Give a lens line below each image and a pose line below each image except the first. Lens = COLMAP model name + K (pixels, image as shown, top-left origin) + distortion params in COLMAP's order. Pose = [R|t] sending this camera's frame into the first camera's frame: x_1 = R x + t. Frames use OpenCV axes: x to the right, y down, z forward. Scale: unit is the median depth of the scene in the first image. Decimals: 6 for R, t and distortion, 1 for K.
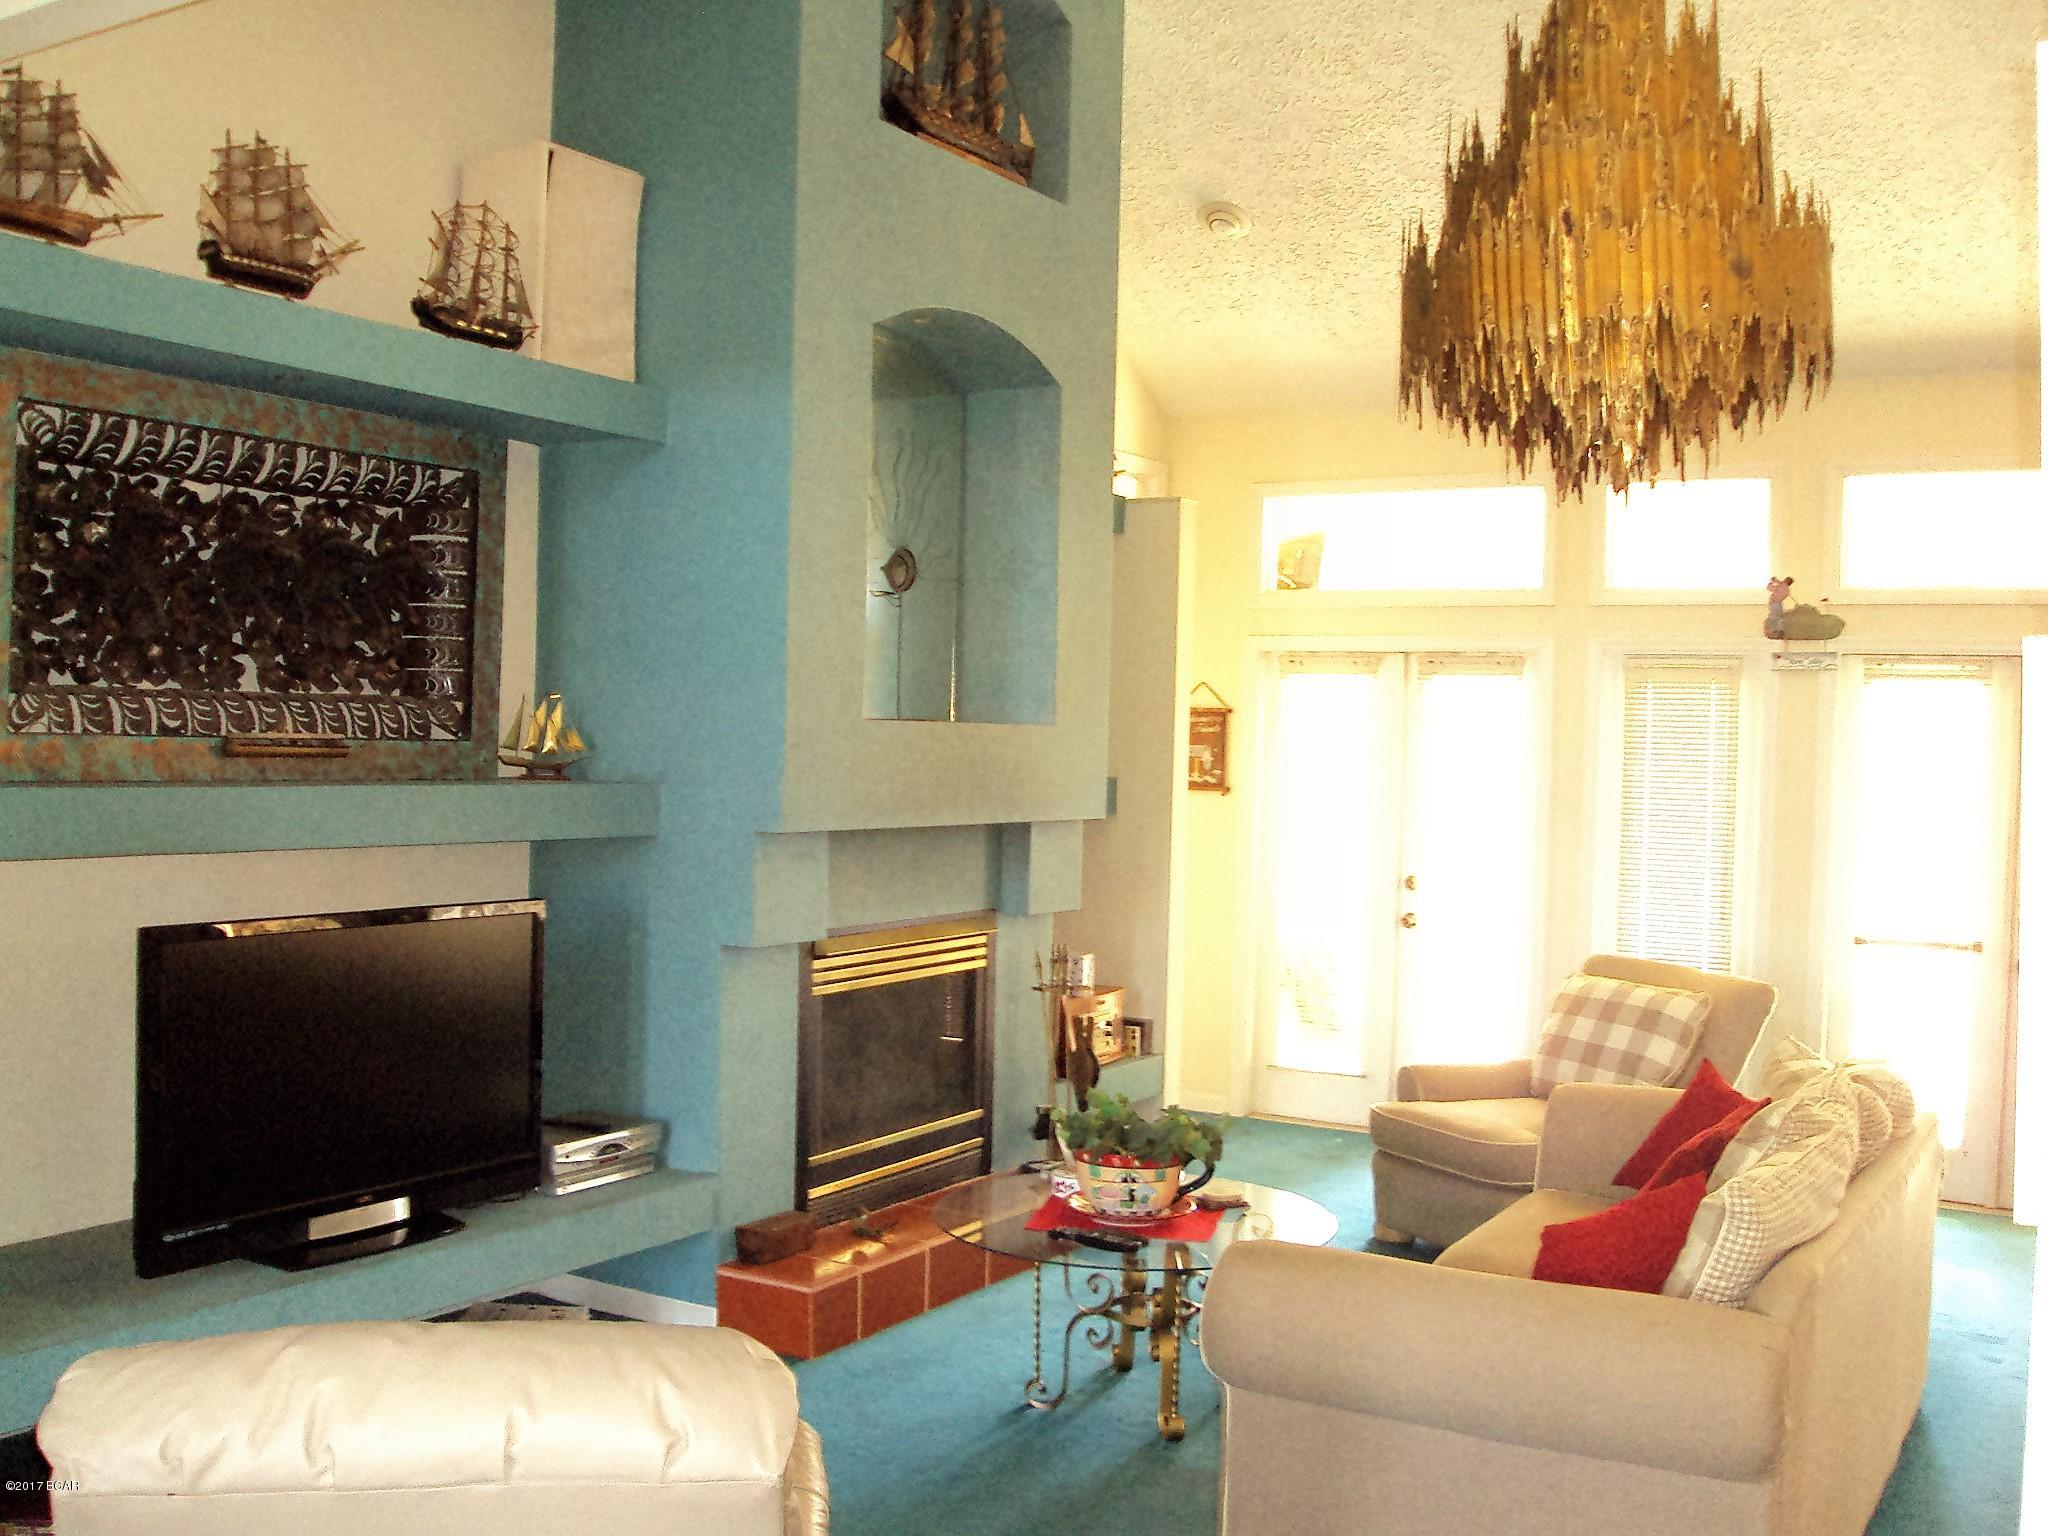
lens RADIAL K [[1990.5, 0, 999.2], [0, 1990.5, 759.9], [0, 0, 1]] dist [-0.115878, 0.050571]
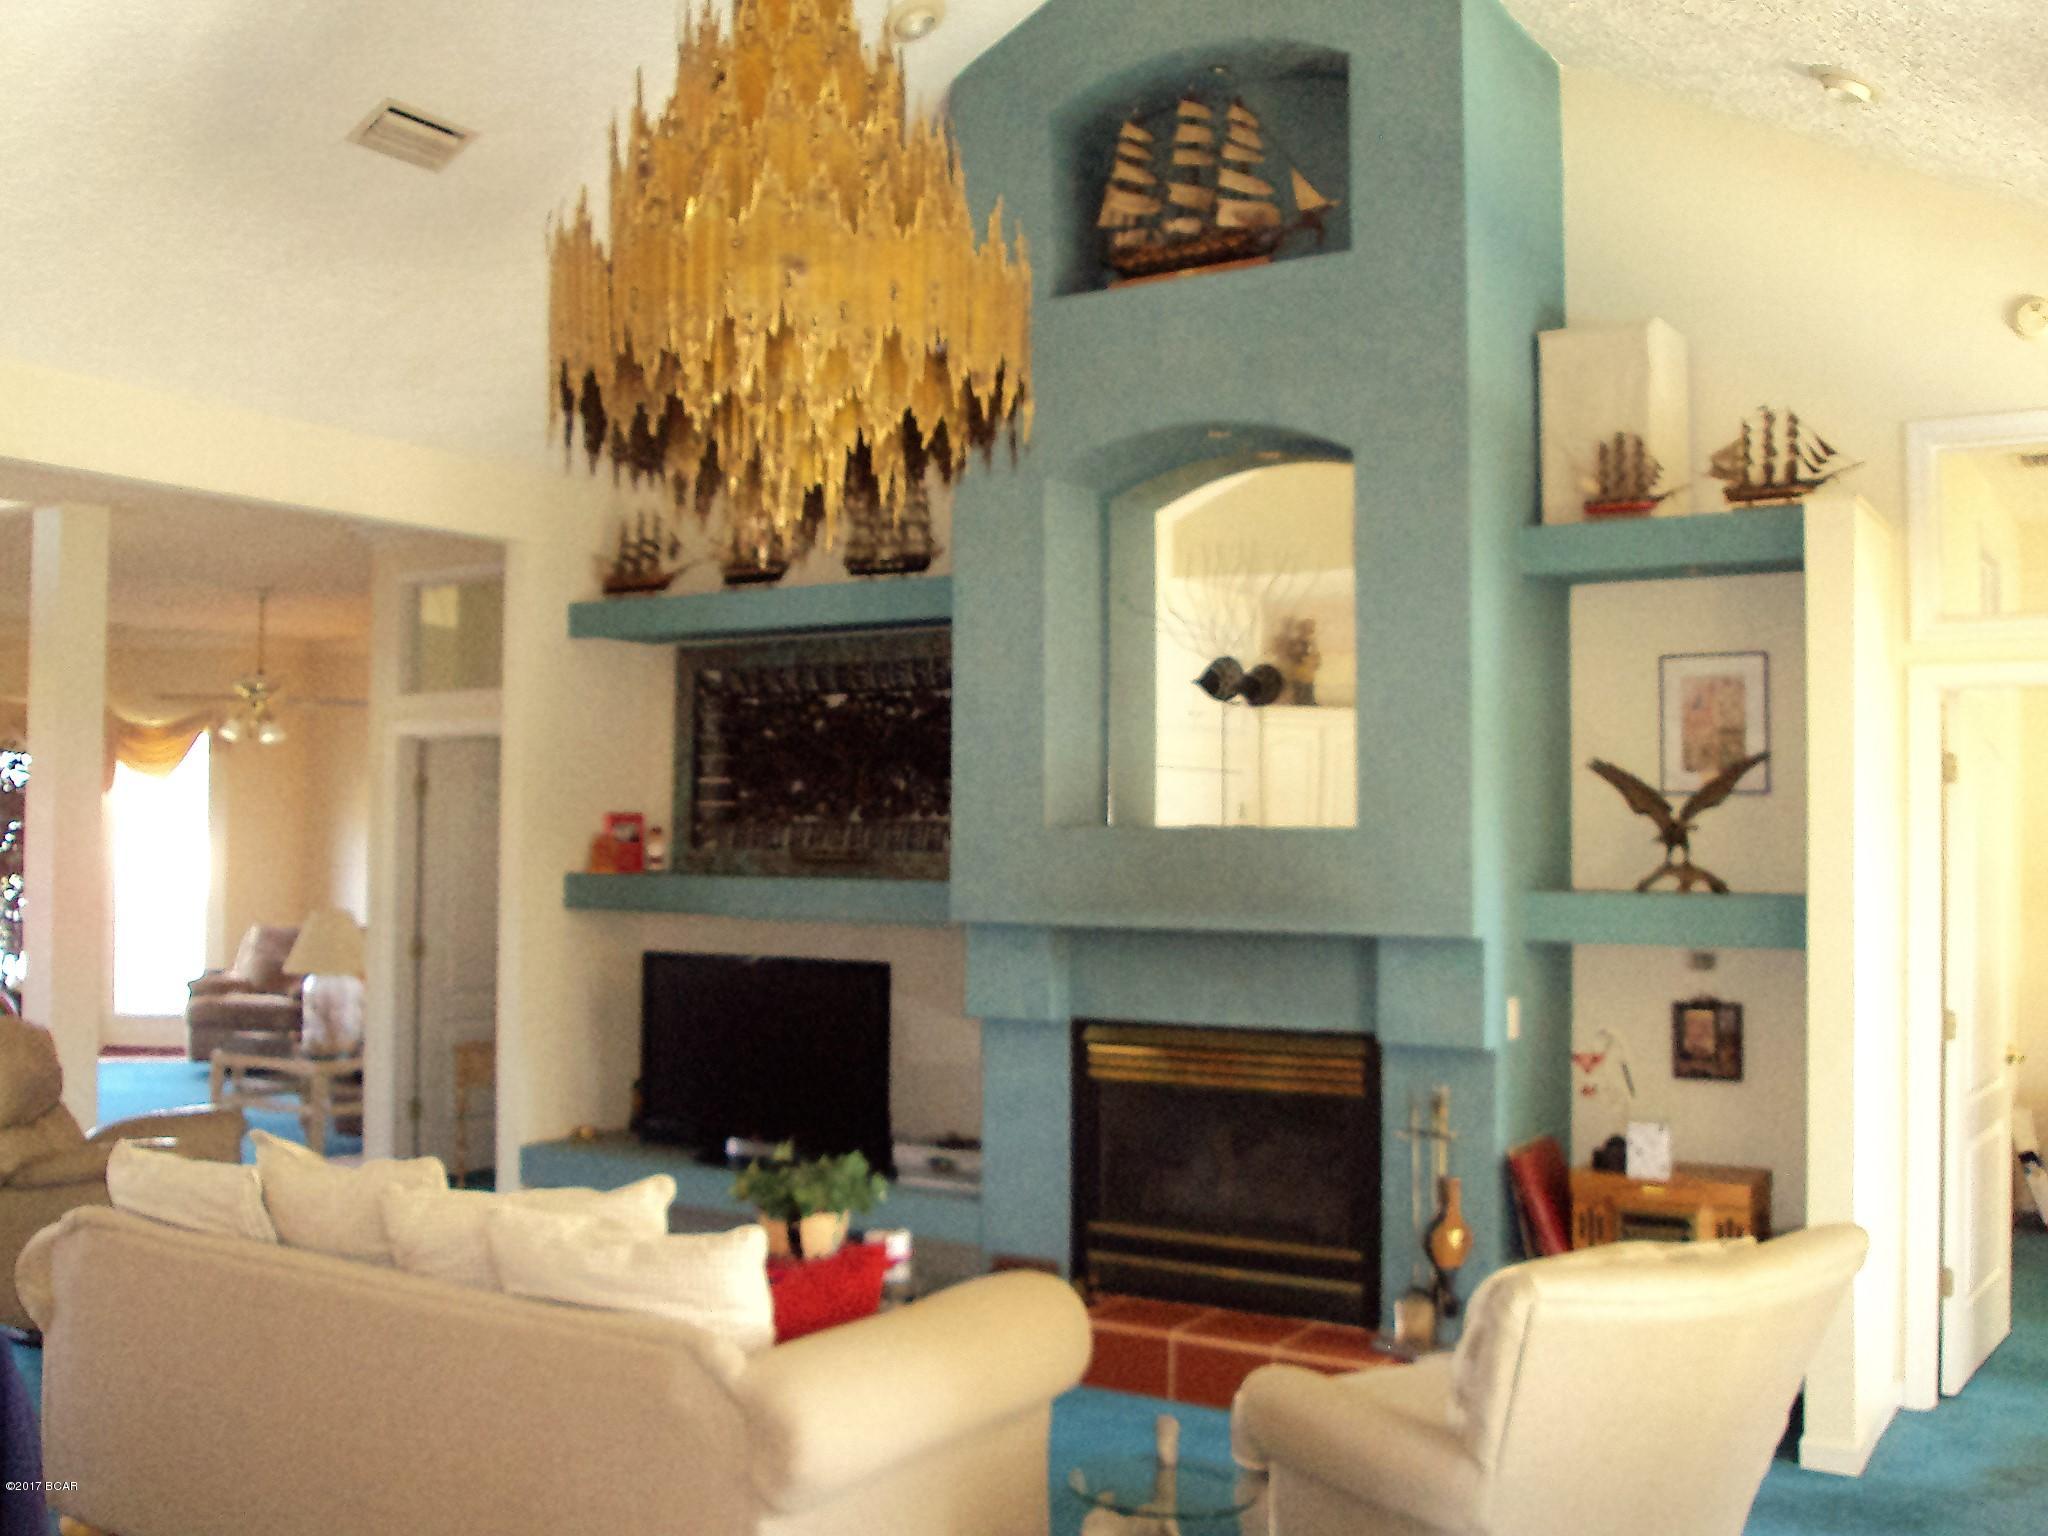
lens RADIAL K [[1990.5, 0, 999.2], [0, 1990.5, 759.9], [0, 0, 1]] dist [-0.115878, 0.050571]
pose [[0.000873, -0.056856, -0.998382, 1.165168], [-0.007714, 0.998352, -0.056861, 0.004787], [0.999970, 0.007752, 0.000433, 1.067758]]
